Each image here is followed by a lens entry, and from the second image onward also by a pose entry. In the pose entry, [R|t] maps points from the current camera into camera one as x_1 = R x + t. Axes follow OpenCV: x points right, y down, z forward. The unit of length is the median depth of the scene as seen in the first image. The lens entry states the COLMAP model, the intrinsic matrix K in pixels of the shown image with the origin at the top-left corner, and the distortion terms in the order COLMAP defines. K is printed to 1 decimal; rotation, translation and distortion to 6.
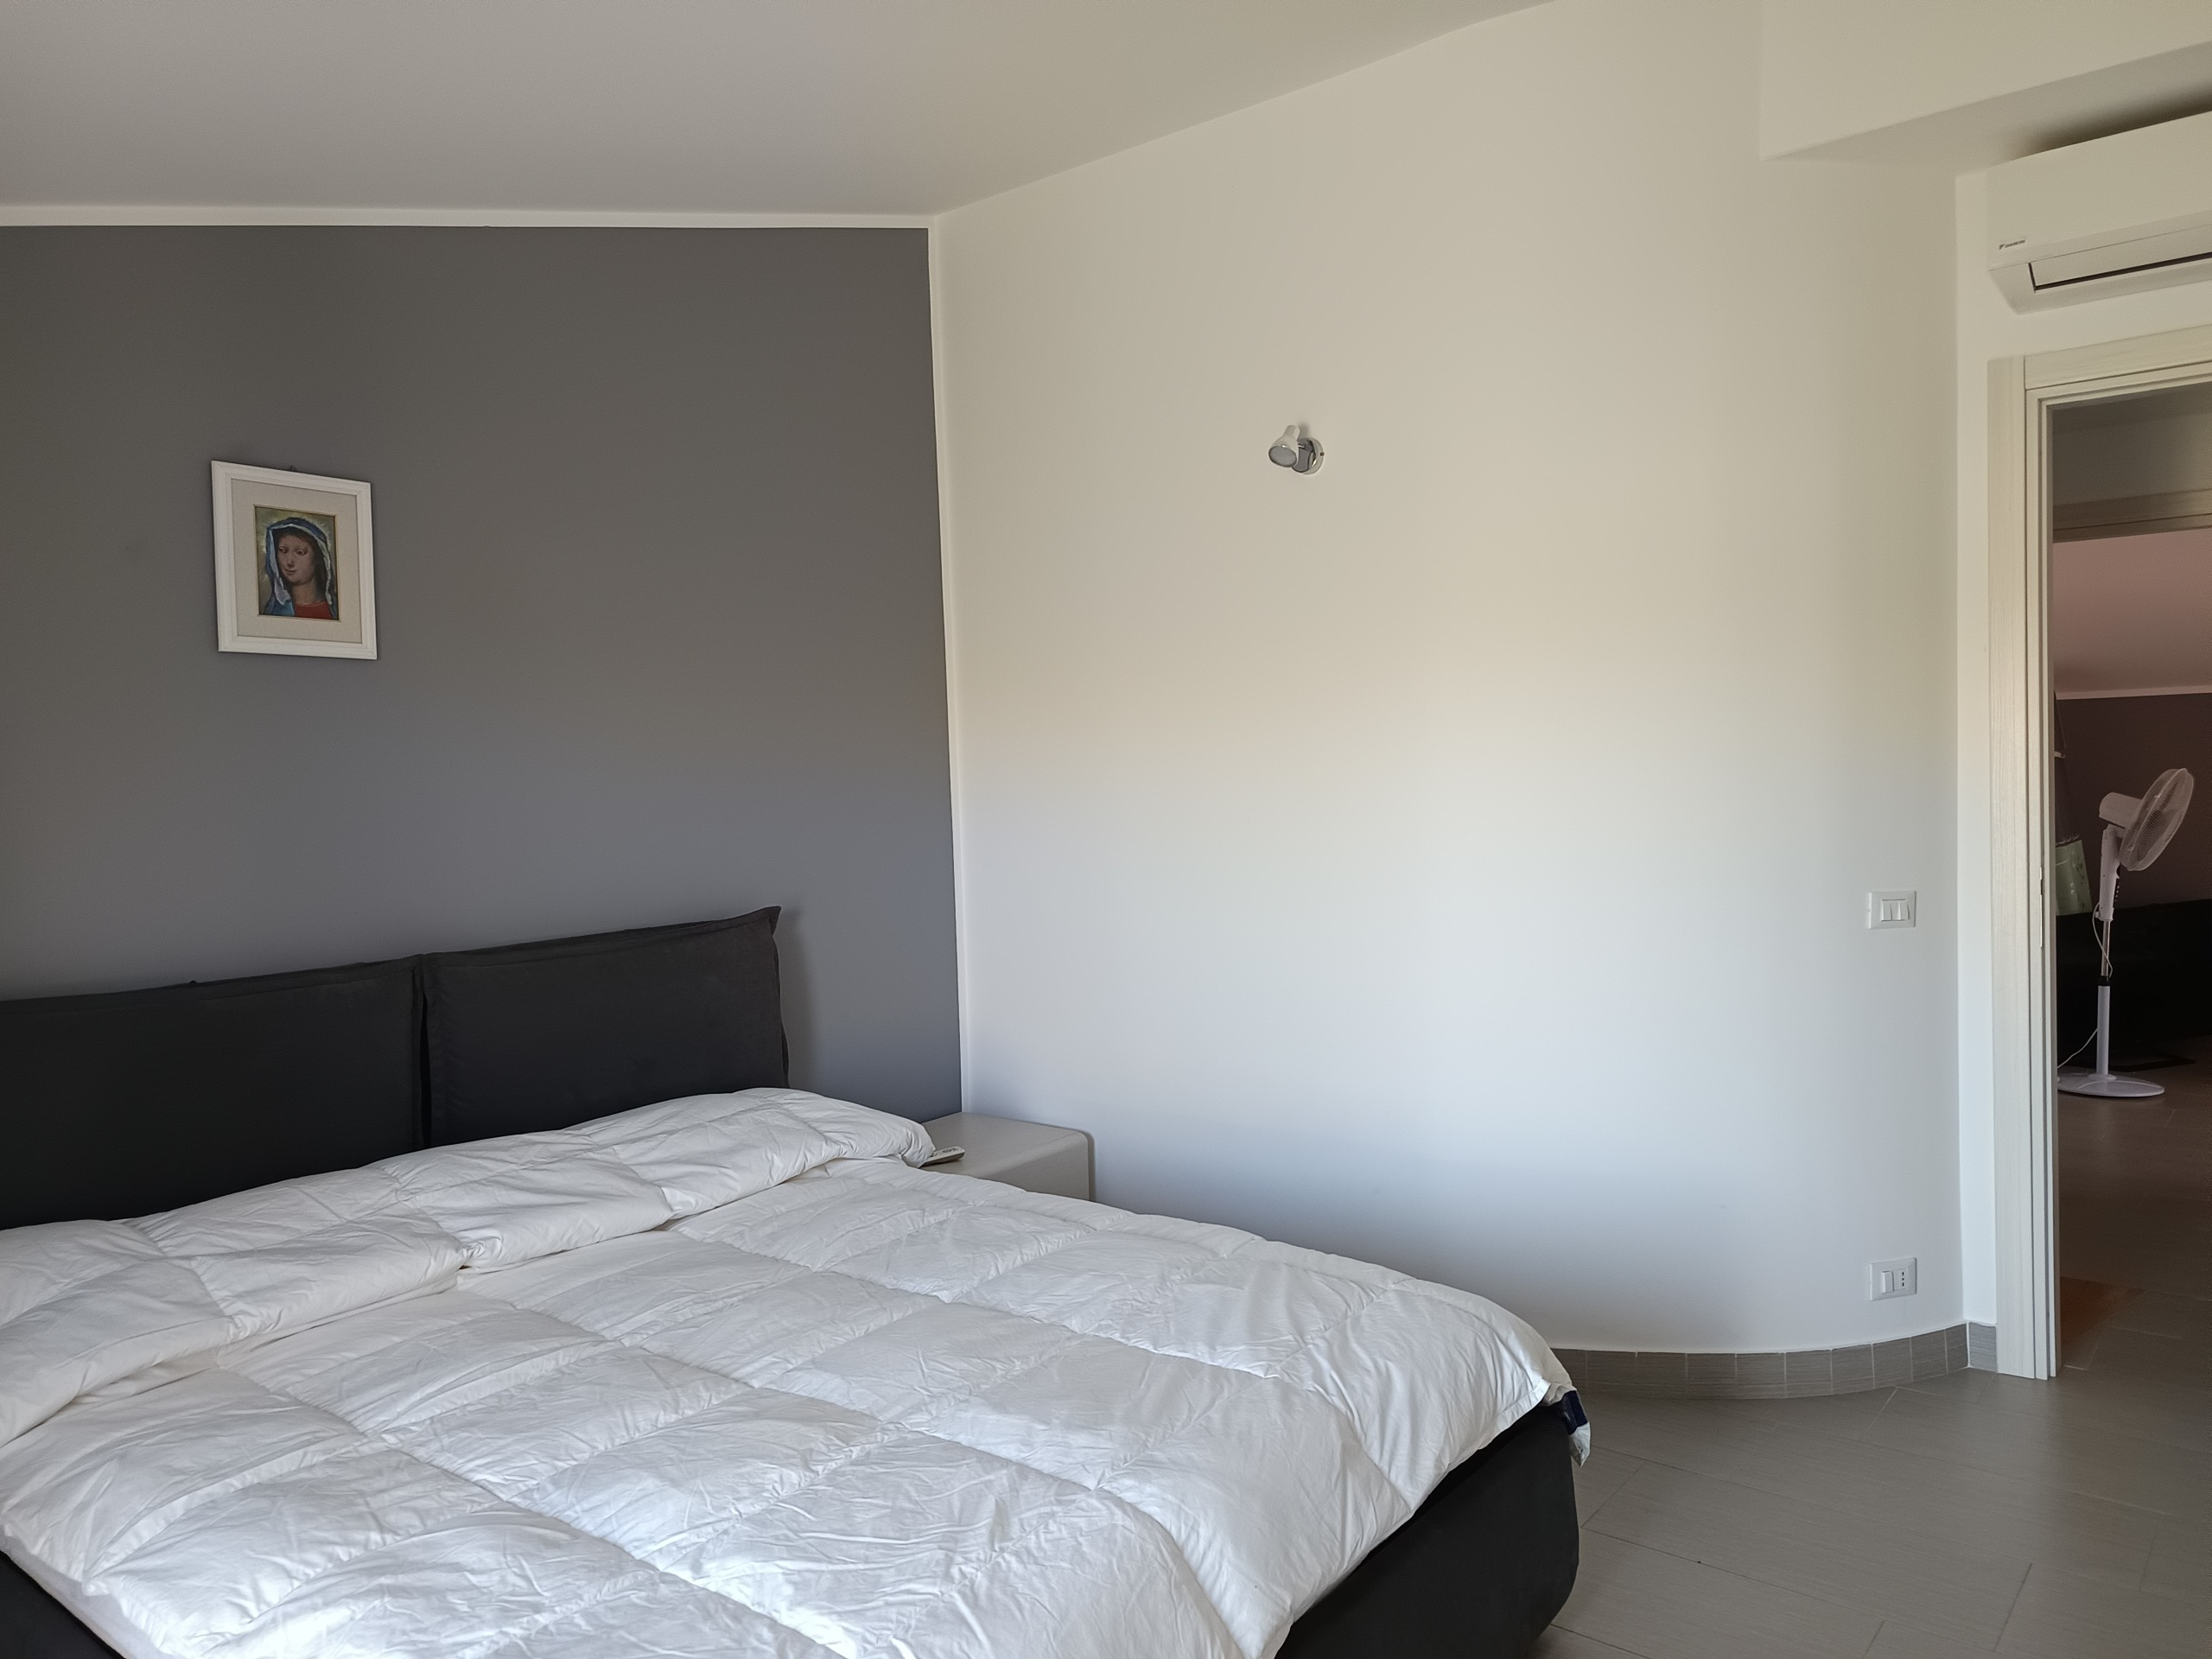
lens RADIAL K [[1541.2, 0, 1104.7], [0, 1541.2, 818.2], [0, 0, 1]] dist [0.064689, -0.073557]
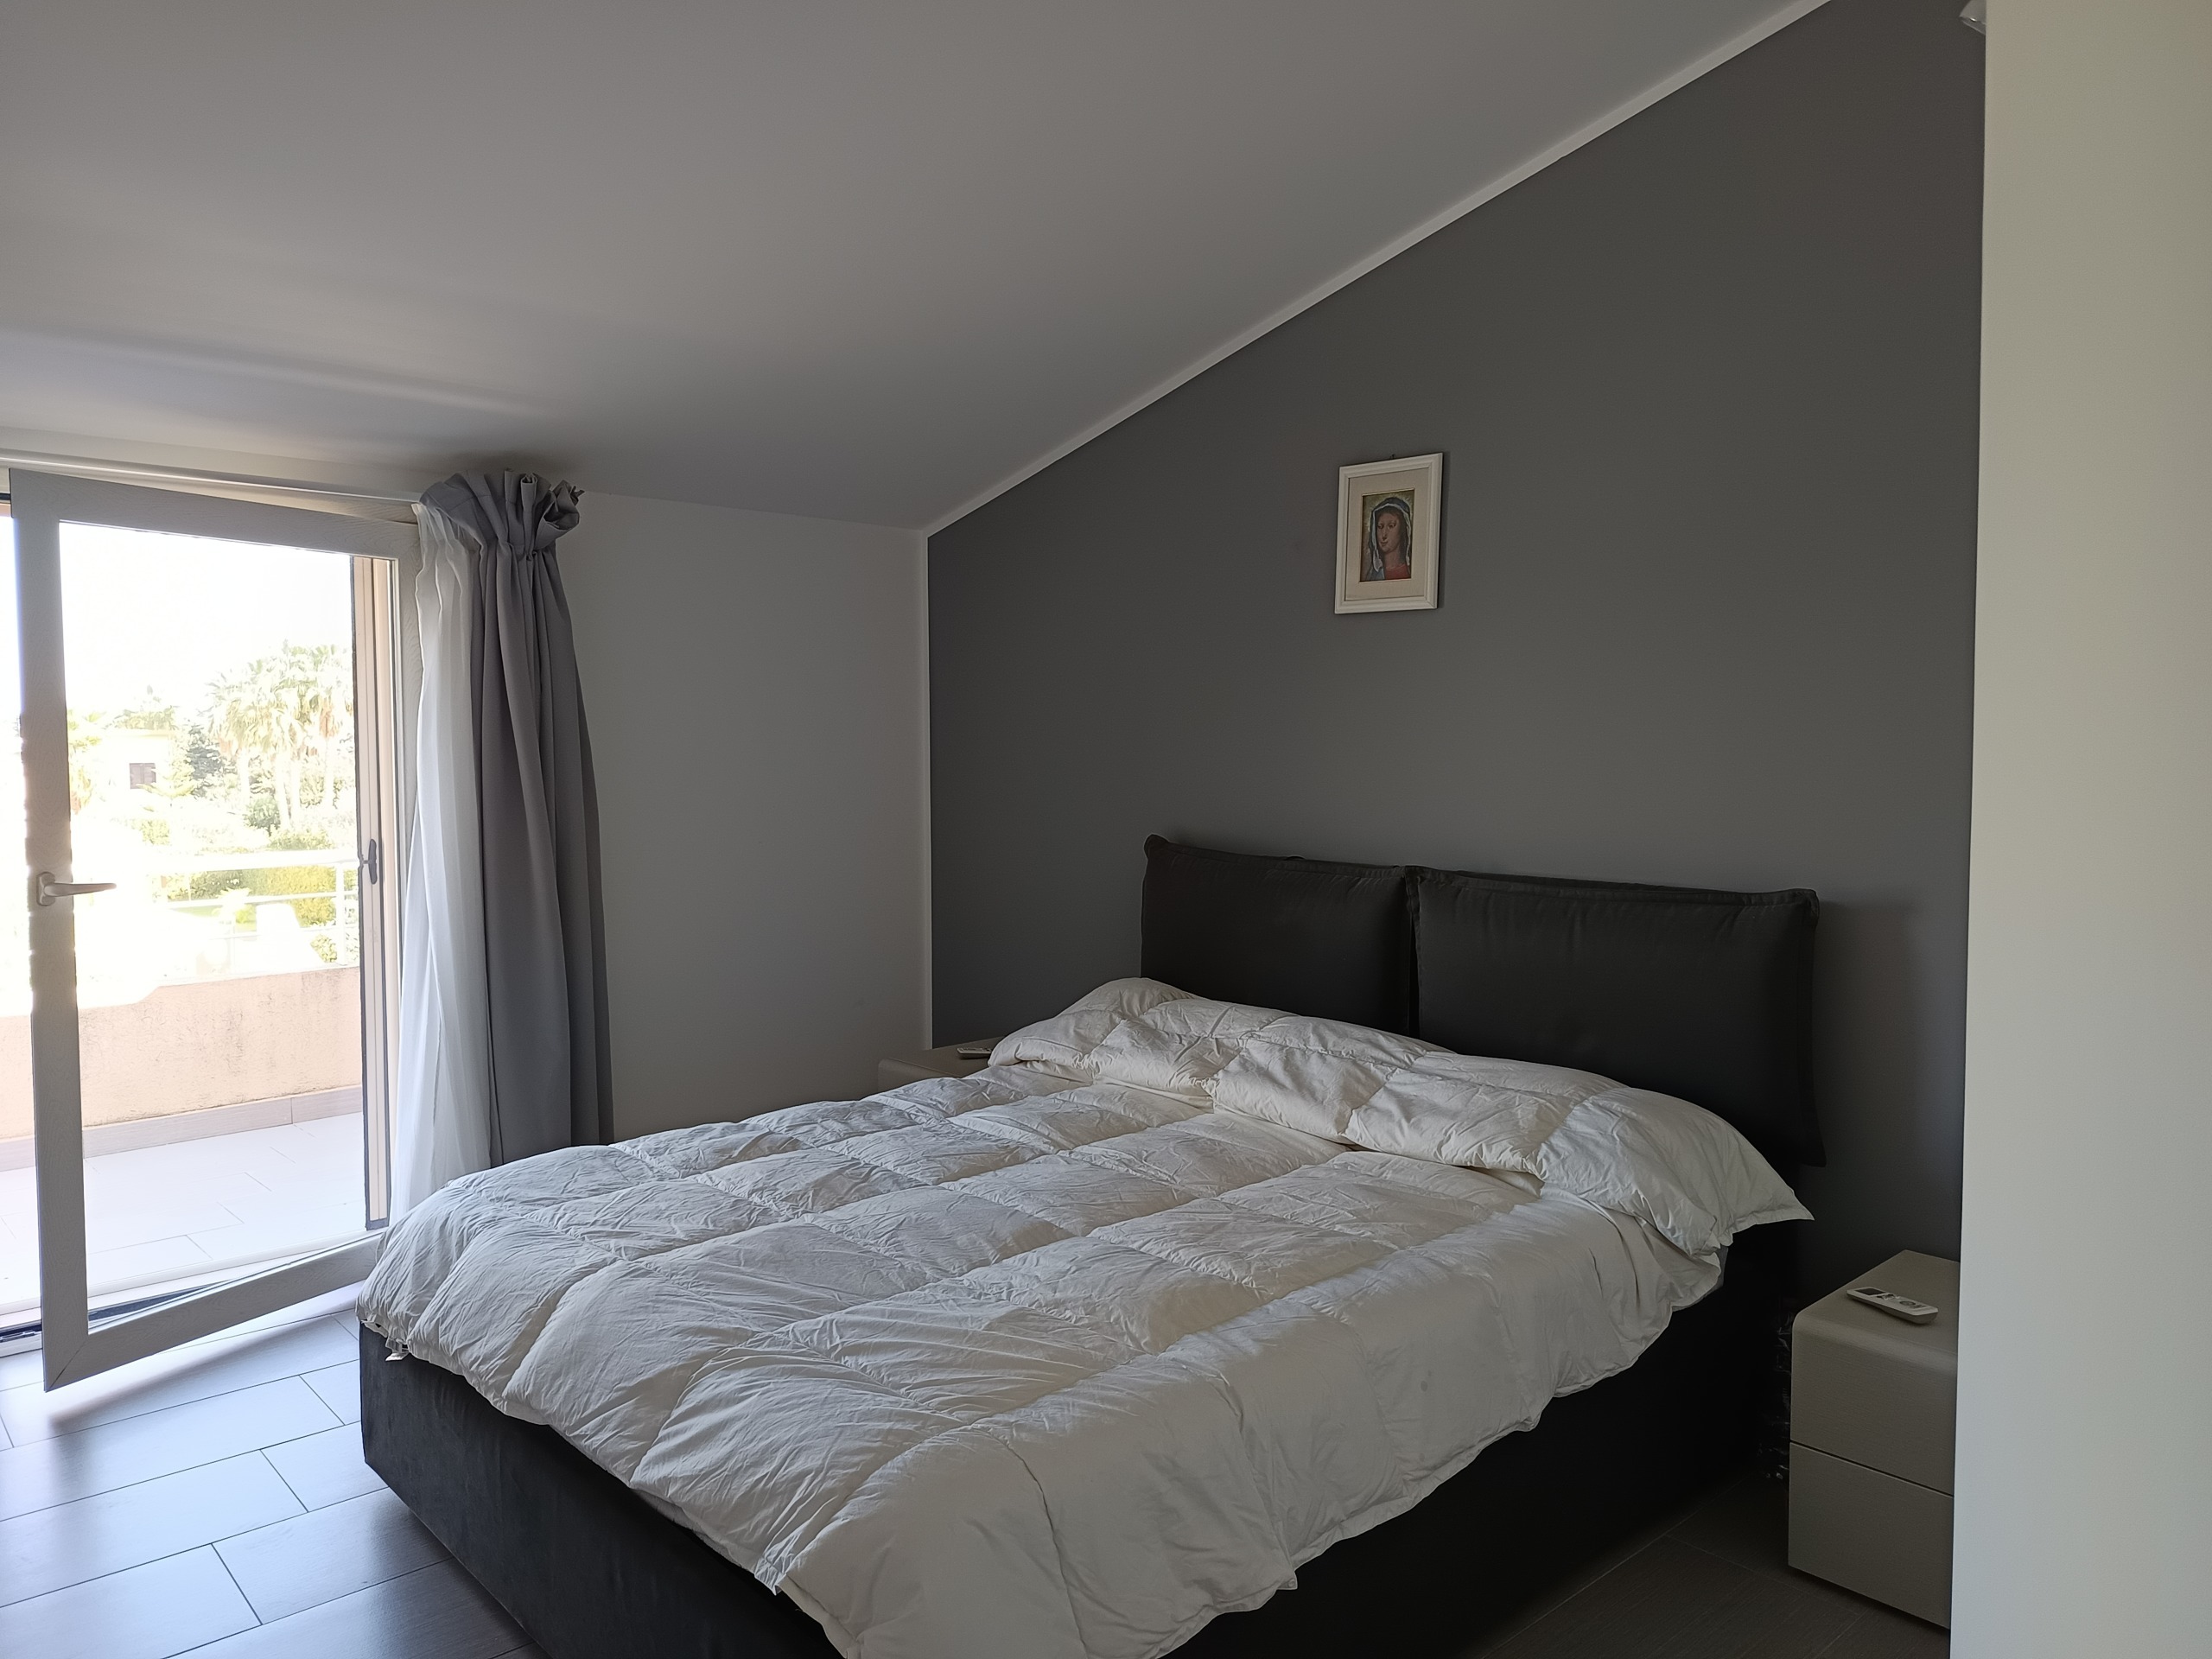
lens RADIAL K [[1541.2, 0, 1104.7], [0, 1541.2, 818.2], [0, 0, 1]] dist [0.064689, -0.073557]
pose [[-0.148974, 0.086245, -0.985073, 0.753901], [-0.029628, 0.995353, 0.091626, -0.047820], [0.988397, 0.042835, -0.145726, 0.989660]]
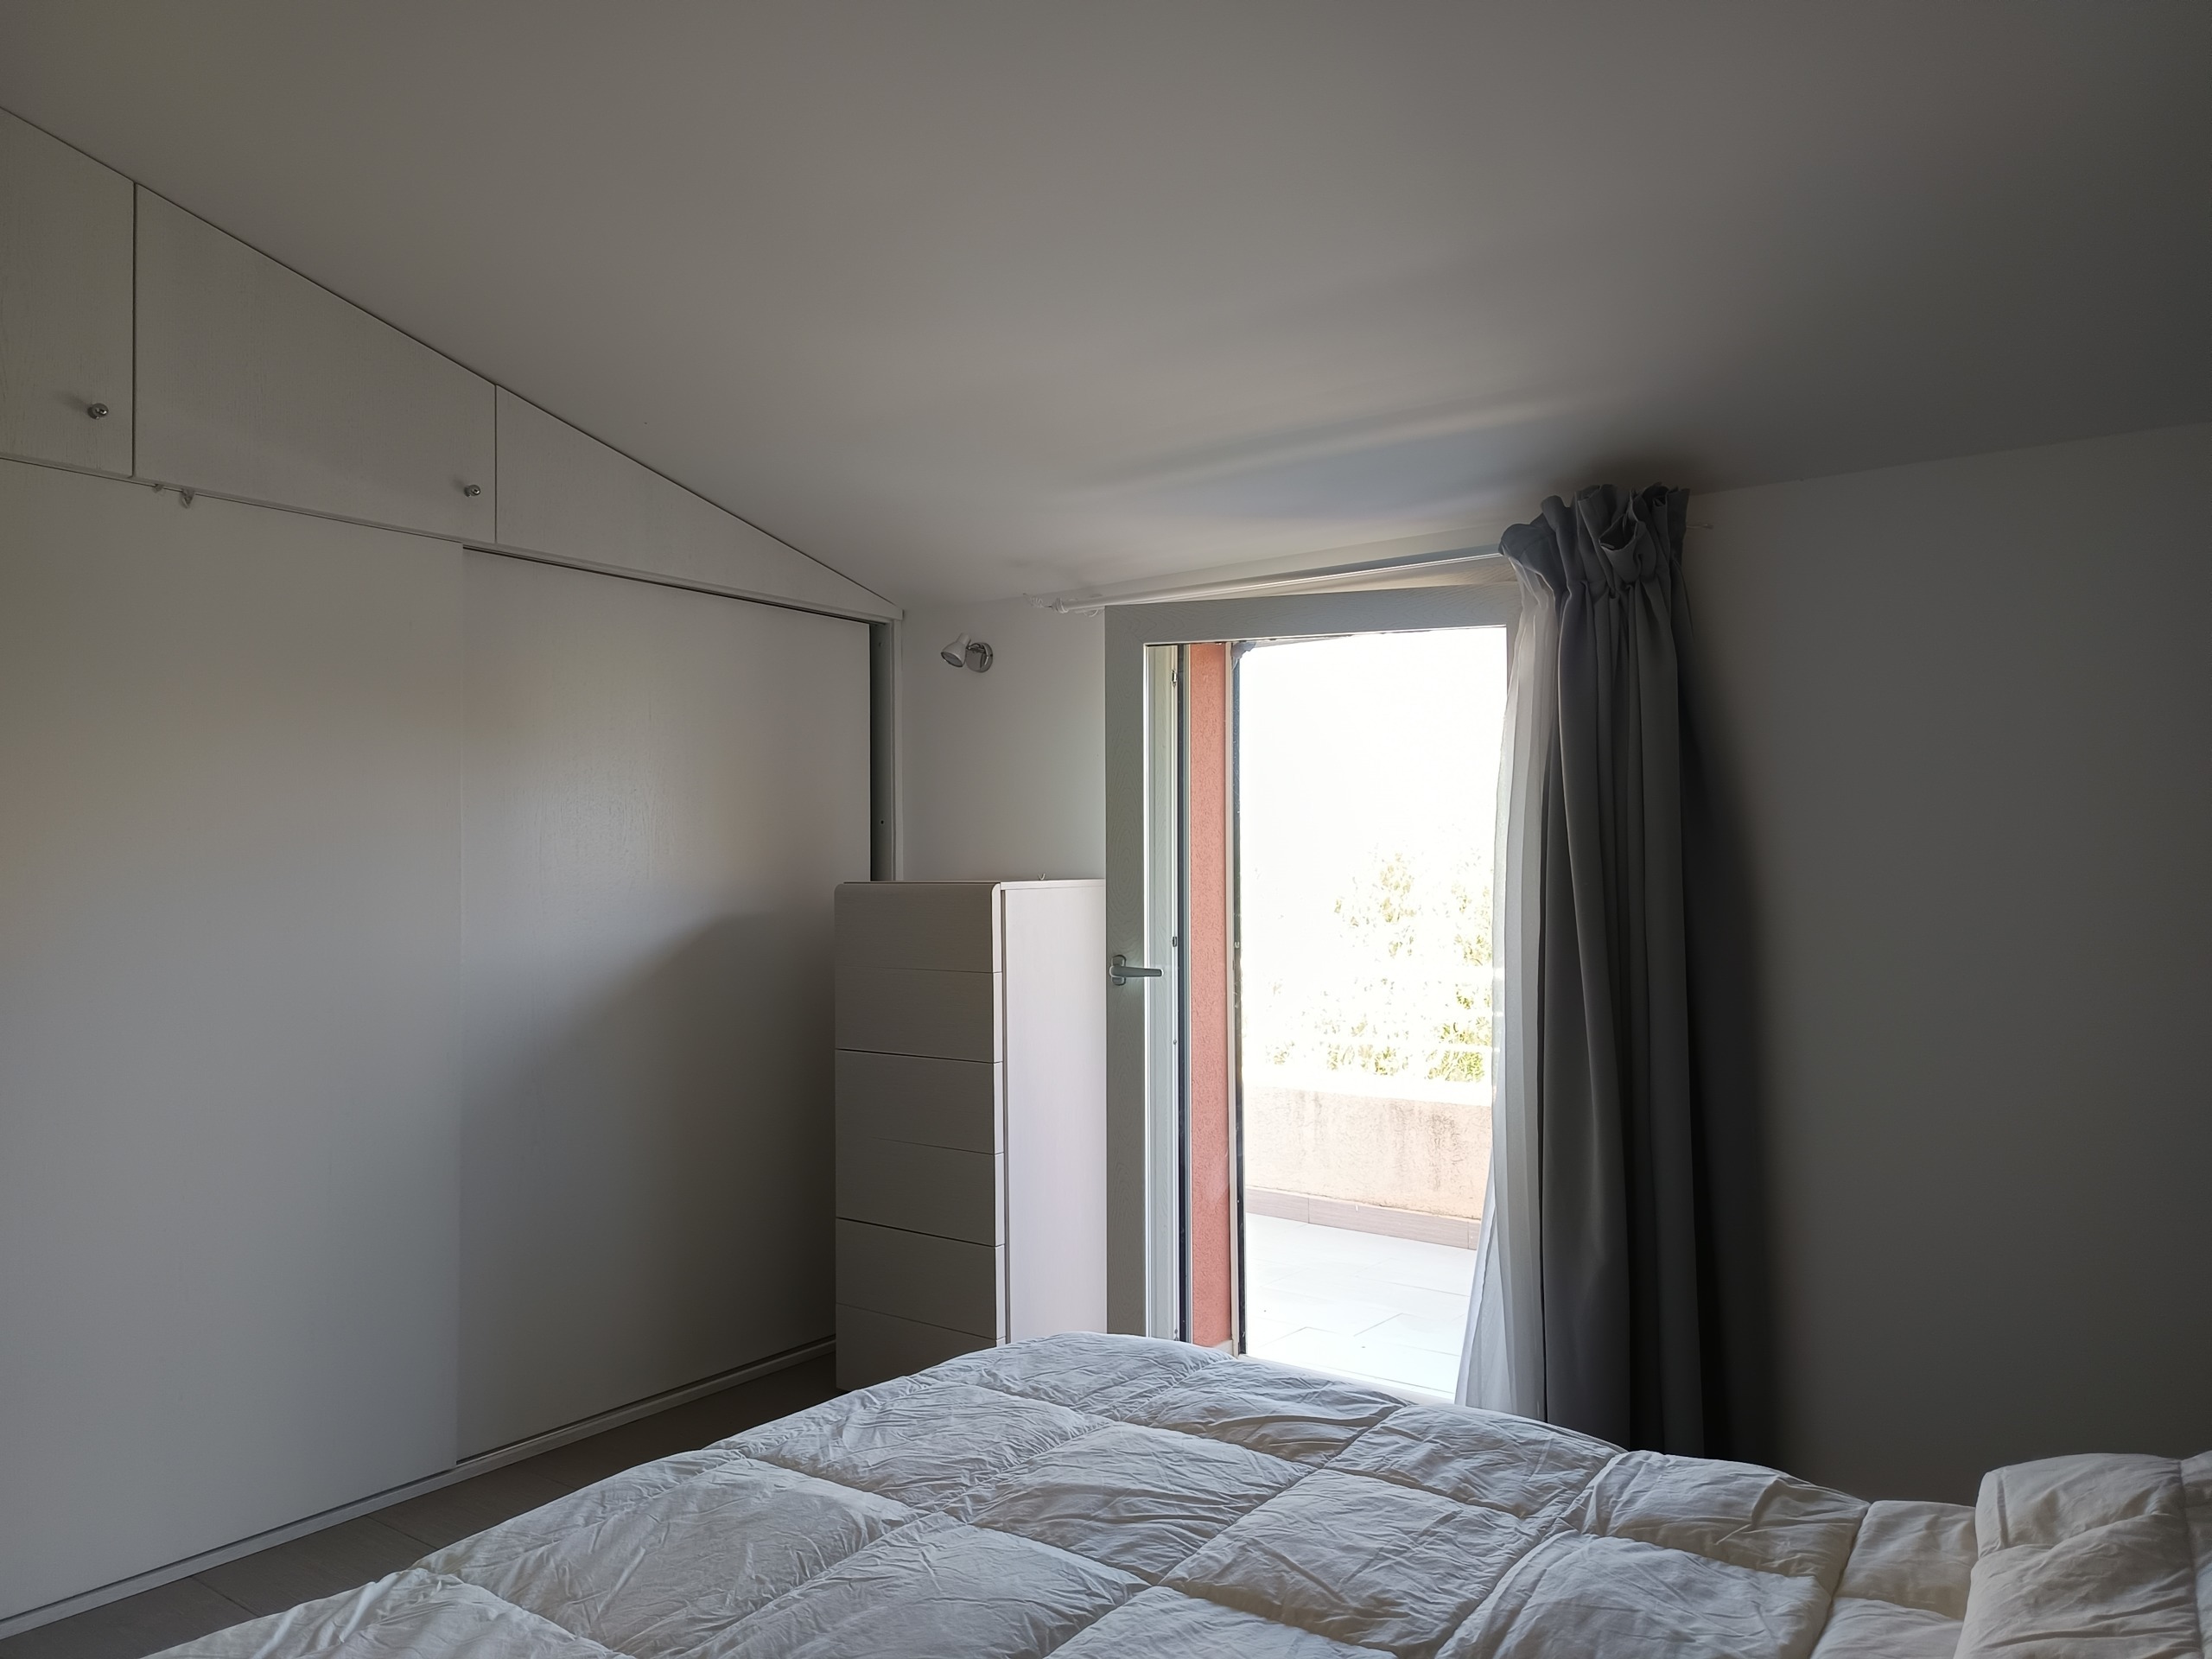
lens RADIAL K [[1541.2, 0, 1104.7], [0, 1541.2, 818.2], [0, 0, 1]] dist [0.064689, -0.073557]
pose [[-0.997519, 0.035049, -0.061053, -0.126258], [0.034787, 0.999380, 0.005352, -0.002376], [0.061203, 0.003215, -0.998120, 1.305364]]
